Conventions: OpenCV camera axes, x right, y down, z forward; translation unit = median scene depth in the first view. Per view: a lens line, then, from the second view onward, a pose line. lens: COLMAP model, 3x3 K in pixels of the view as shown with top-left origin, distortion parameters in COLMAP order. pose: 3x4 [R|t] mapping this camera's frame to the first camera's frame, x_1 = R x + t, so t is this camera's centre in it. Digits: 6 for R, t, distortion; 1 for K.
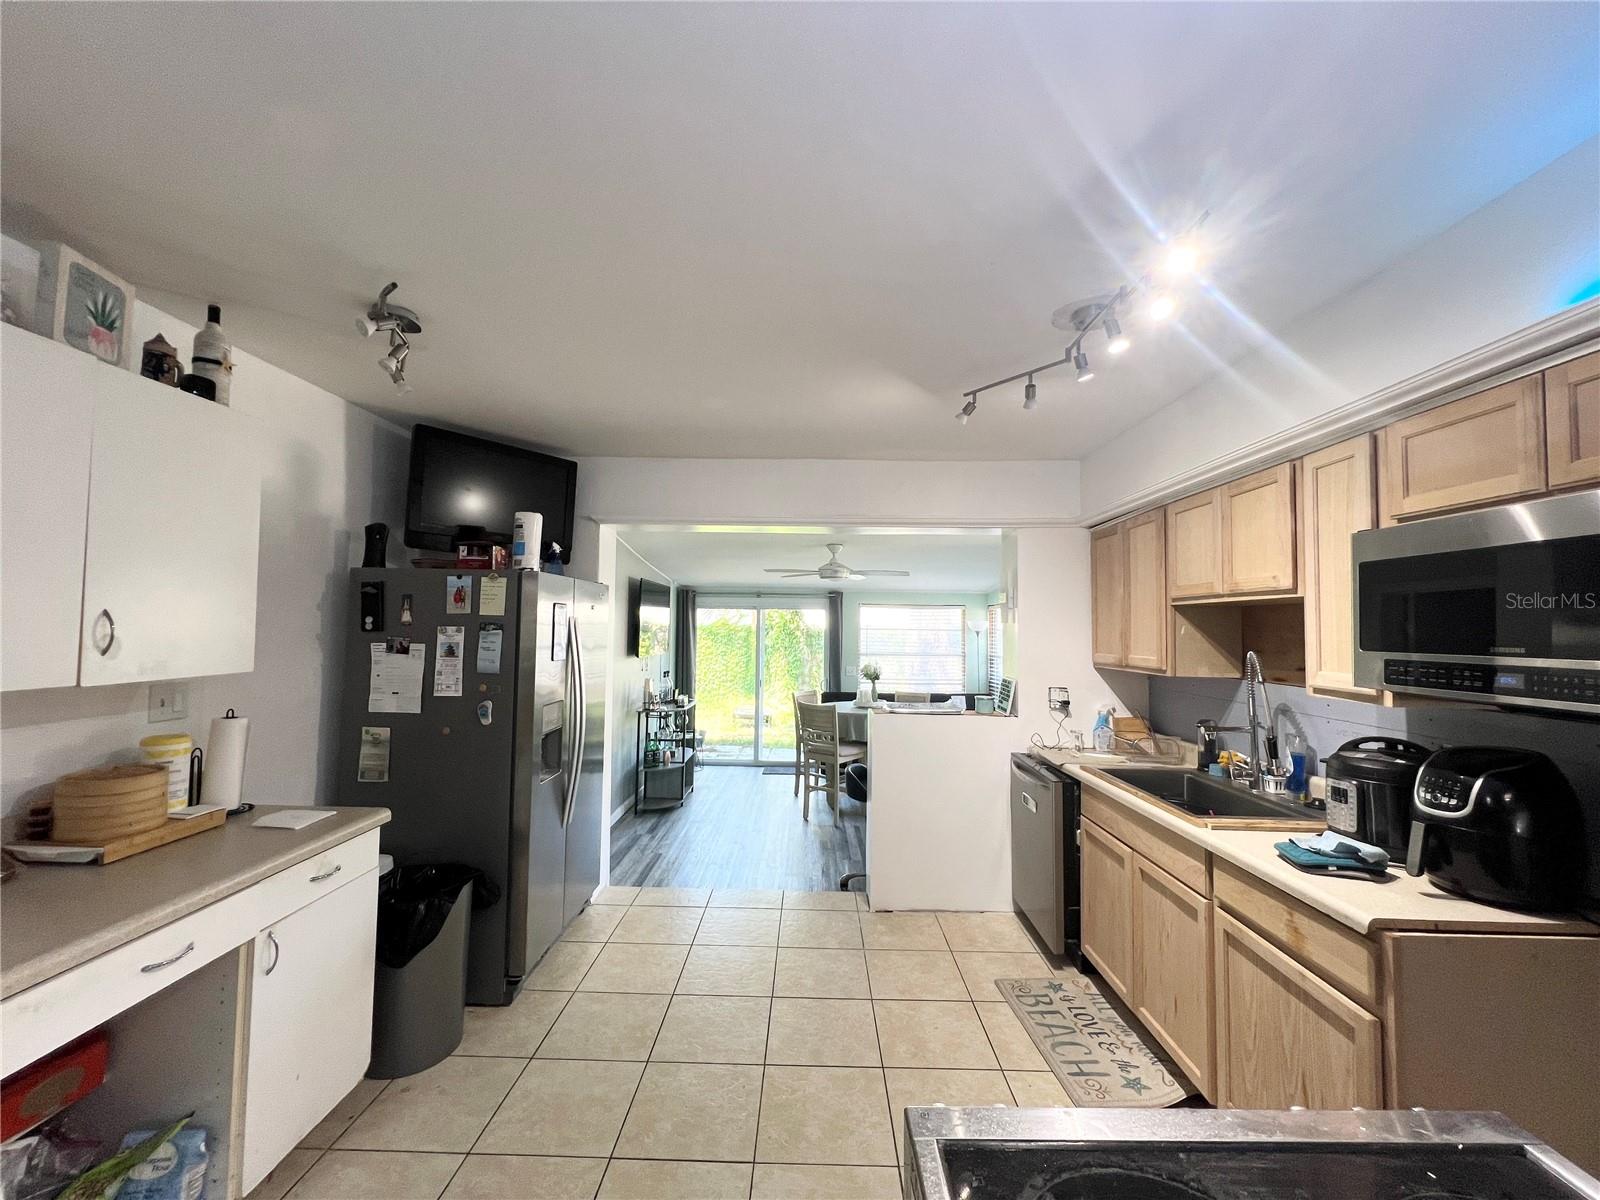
lens RADIAL K [[640.9, 0, 798.5], [0, 640.9, 599.3], [0, 0, 1]] dist [-0.002947, 0.000584]
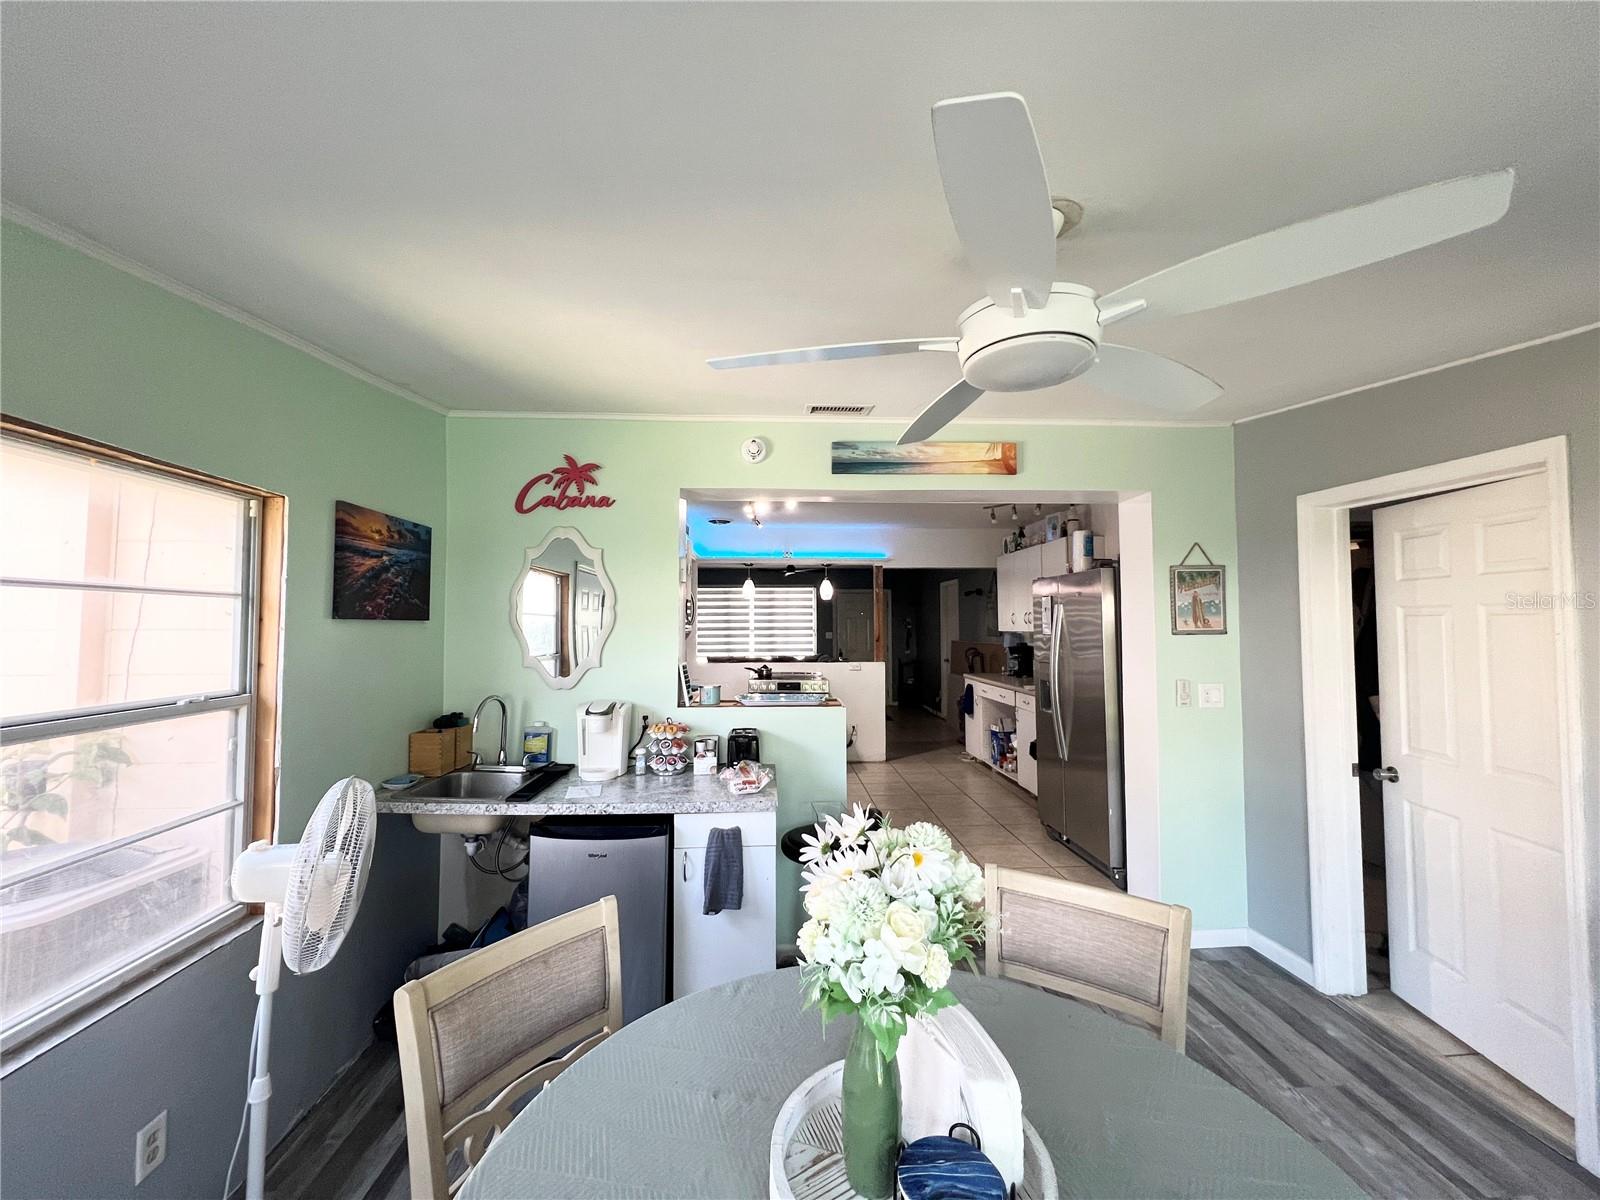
lens RADIAL K [[640.9, 0, 799.4], [0, 640.9, 598.5], [0, 0, 1]] dist [-0.002947, 0.000584]
pose [[-0.997273, -0.012764, -0.072688, 0.330187], [-0.006479, 0.996270, -0.086048, 0.153884], [0.073515, -0.085342, -0.993636, 2.631139]]
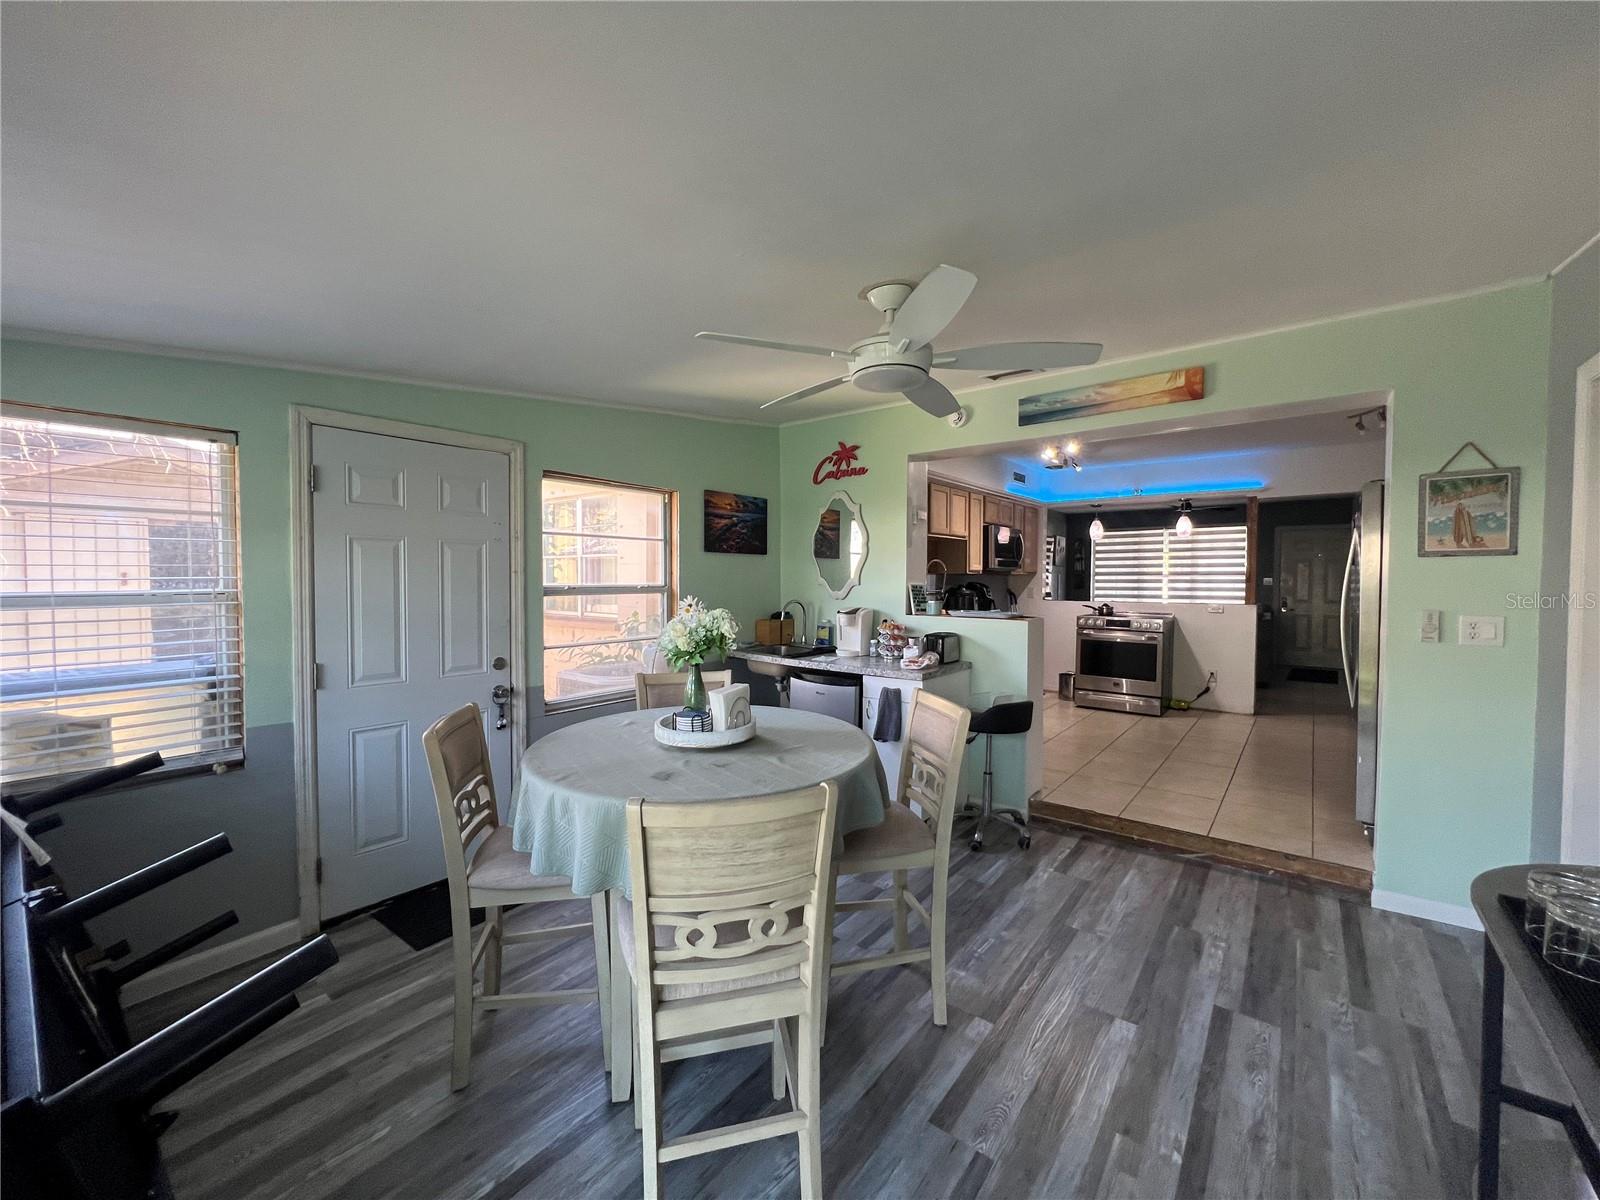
lens RADIAL K [[640.9, 0, 801.0], [0, 640.9, 600.6], [0, 0, 1]] dist [-0.002947, 0.000584]
pose [[-0.793912, -0.034975, 0.607026, -0.301637], [-0.038020, 0.999246, 0.007849, 0.213047], [-0.606843, -0.016847, -0.794643, 2.887558]]
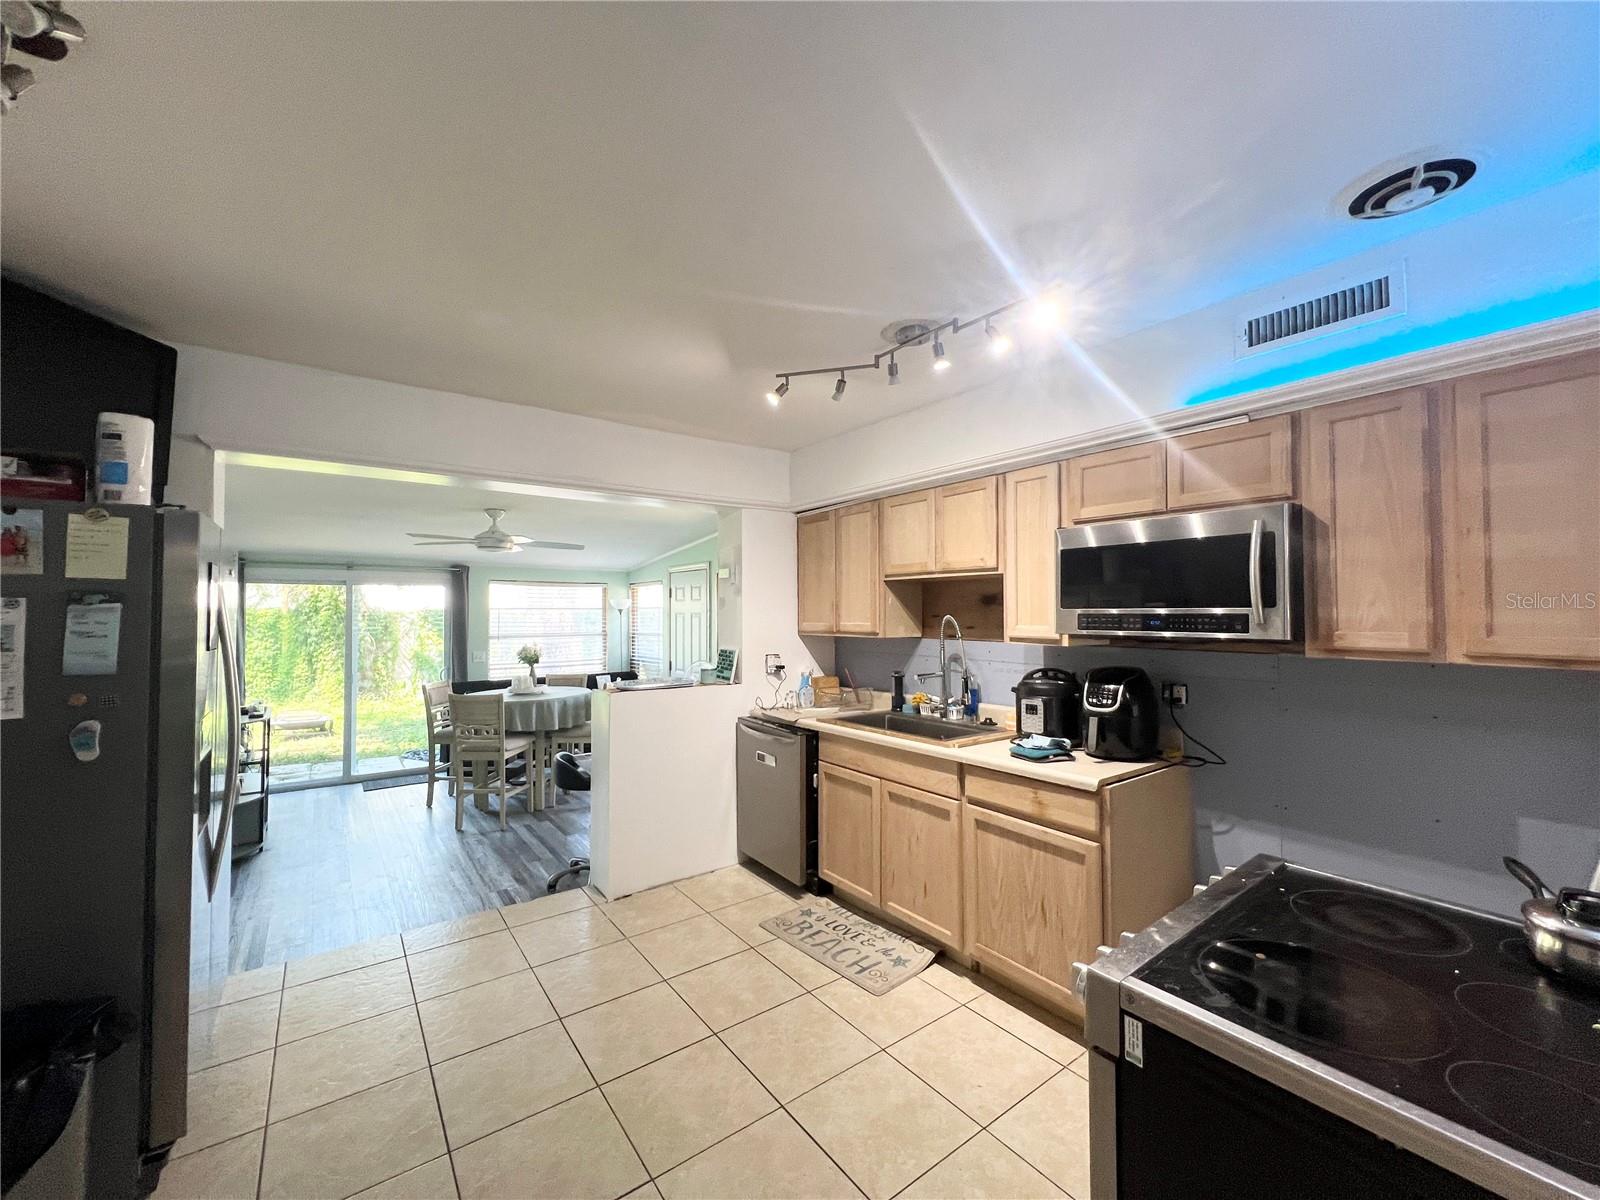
lens RADIAL K [[642.8, 0, 799.5], [0, 642.8, 599.6], [0, 0, 1]] dist [-0.003703, 0.001021]
pose [[0.792309, -0.002485, 0.610115, -0.322310], [-0.014827, 0.999618, 0.023326, 0.020742], [-0.609940, -0.027528, 0.791969, 0.119755]]
